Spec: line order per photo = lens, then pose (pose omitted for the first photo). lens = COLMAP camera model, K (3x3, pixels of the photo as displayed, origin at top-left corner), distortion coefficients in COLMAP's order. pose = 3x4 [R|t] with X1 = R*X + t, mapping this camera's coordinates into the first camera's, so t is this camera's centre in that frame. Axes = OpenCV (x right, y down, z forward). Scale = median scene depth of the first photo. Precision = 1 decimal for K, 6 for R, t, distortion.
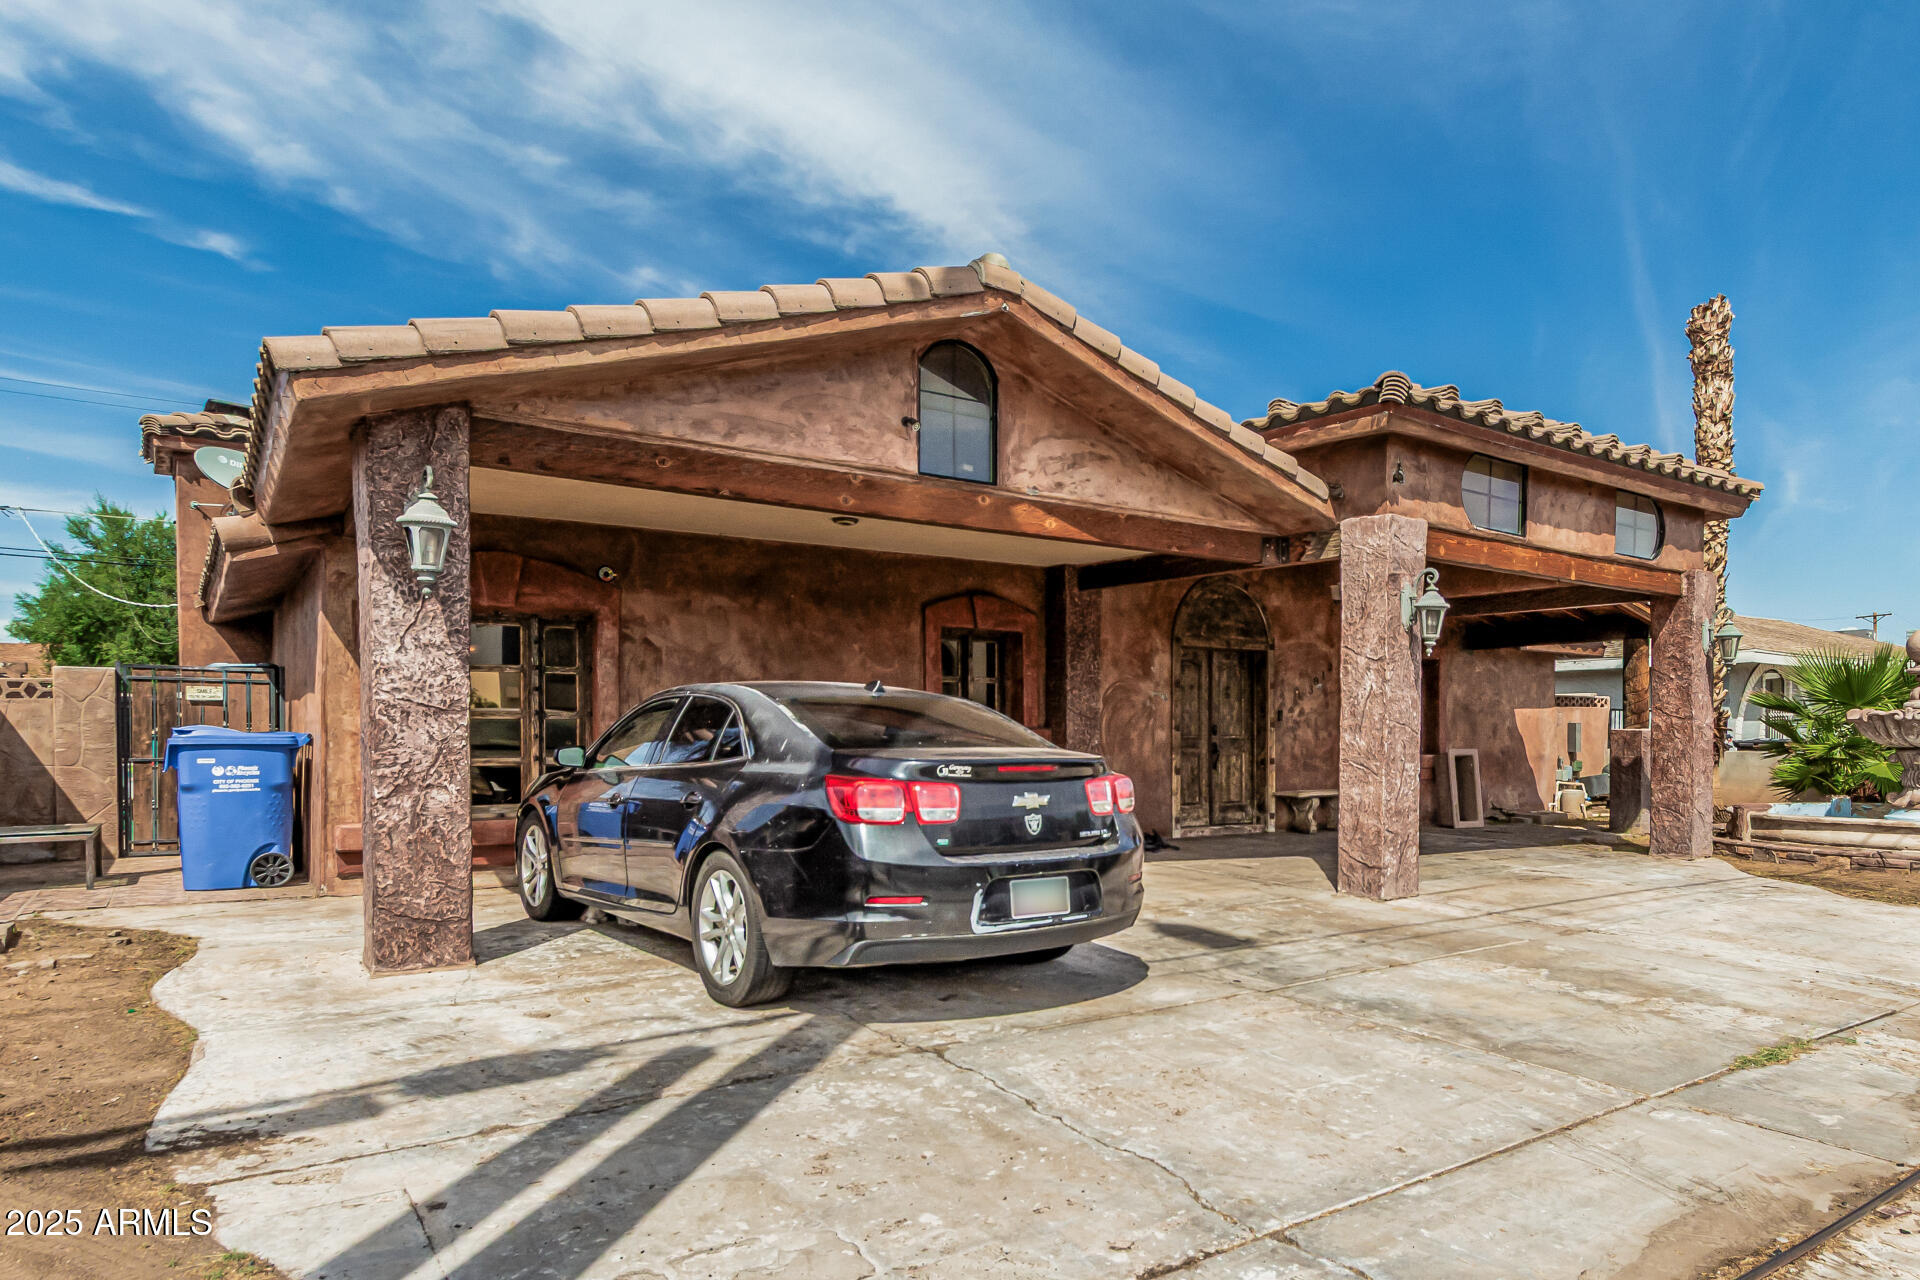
lens RADIAL K [[815.7, 0, 958.6], [0, 815.7, 722.6], [0, 0, 1]] dist [-0.000016, -0.000006]
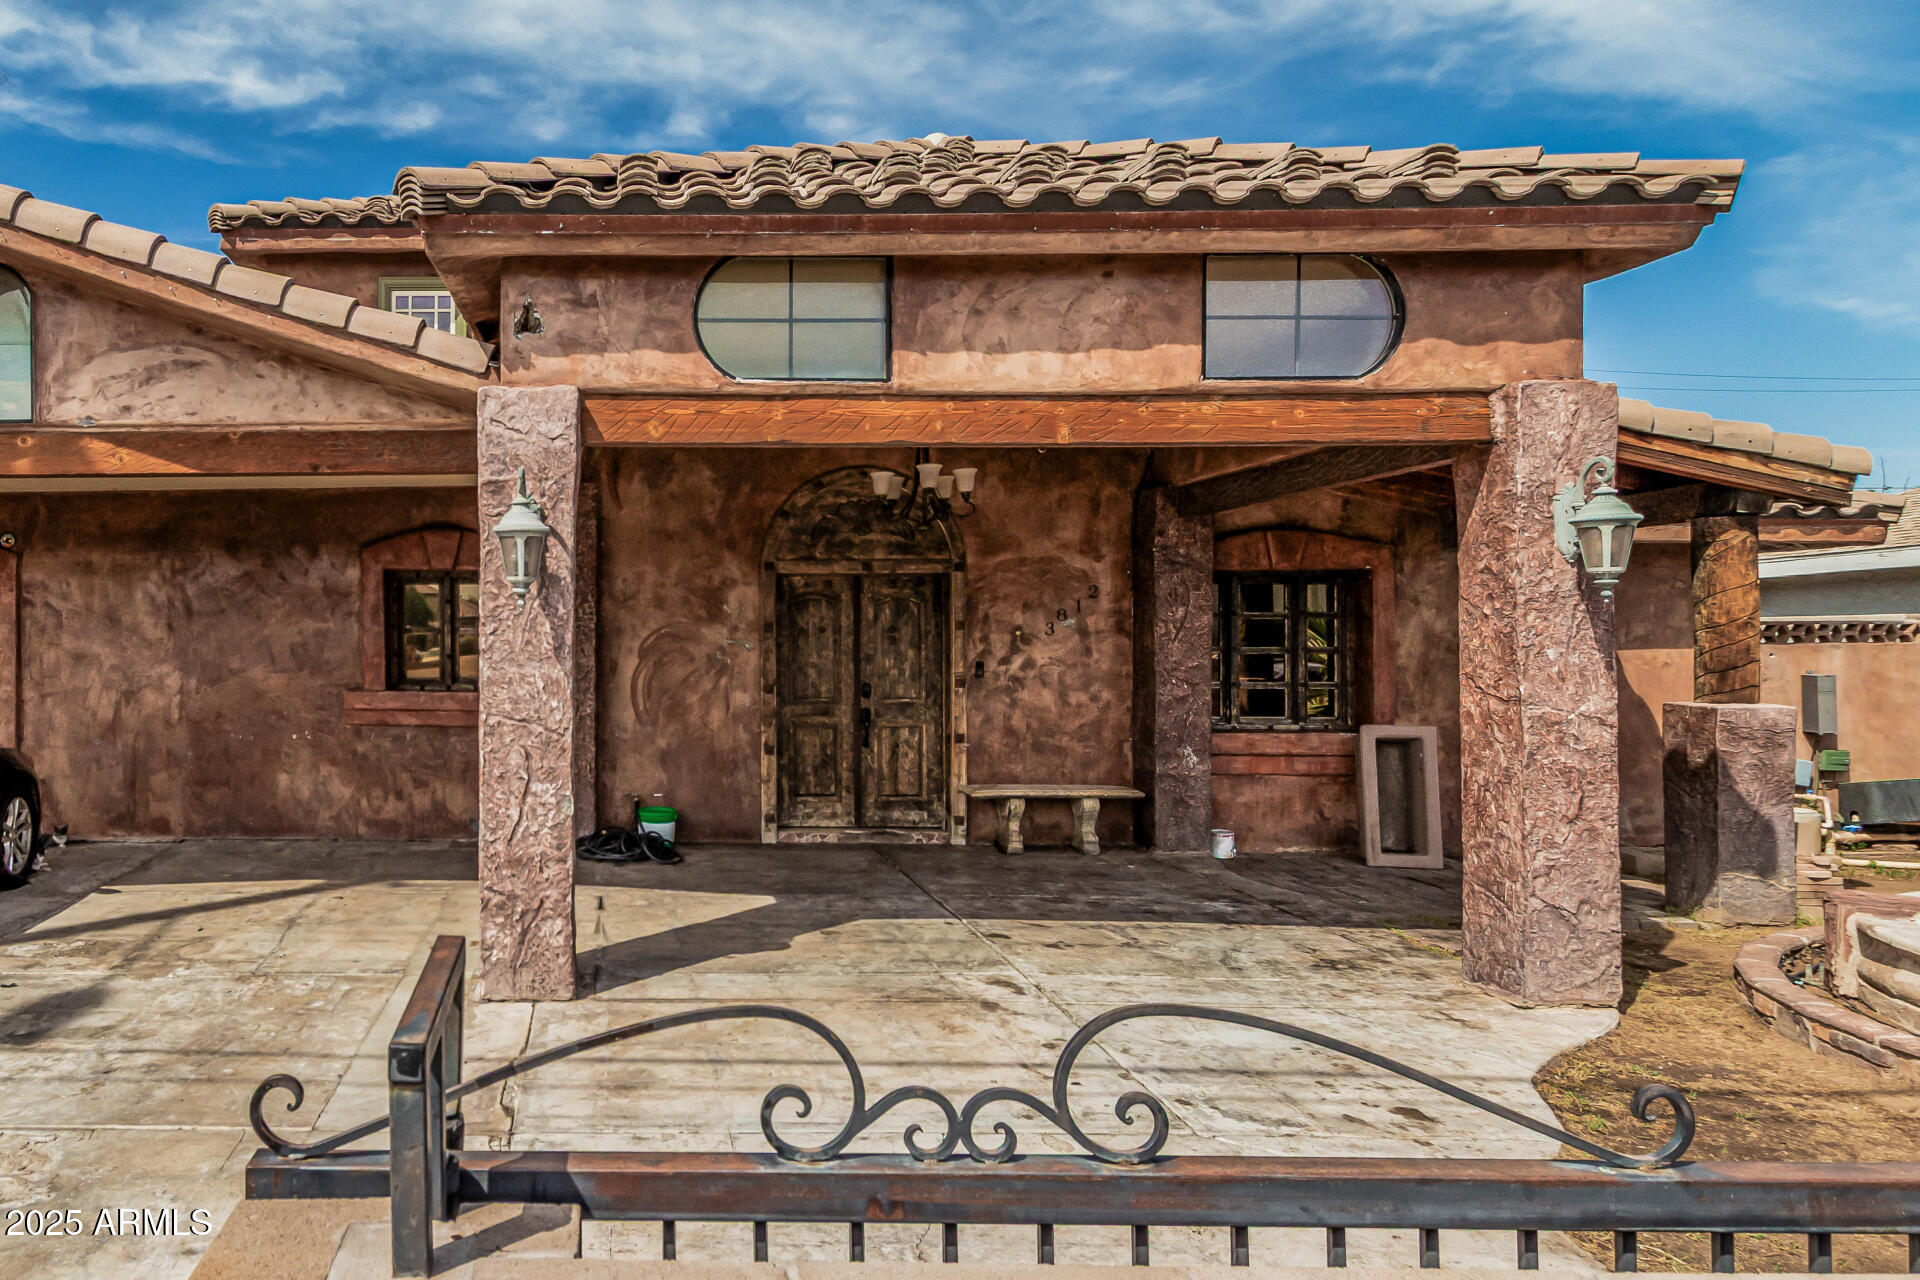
lens RADIAL K [[922.8, 0, 960.1], [0, 922.8, 620.5], [0, 0, 1]] dist [0.002037, -0.001119]
pose [[0.890108, -0.010114, -0.455637, 0.799951], [0.005334, 0.999916, -0.011775, -0.043821], [0.455718, 0.008050, 0.890088, 0.361041]]
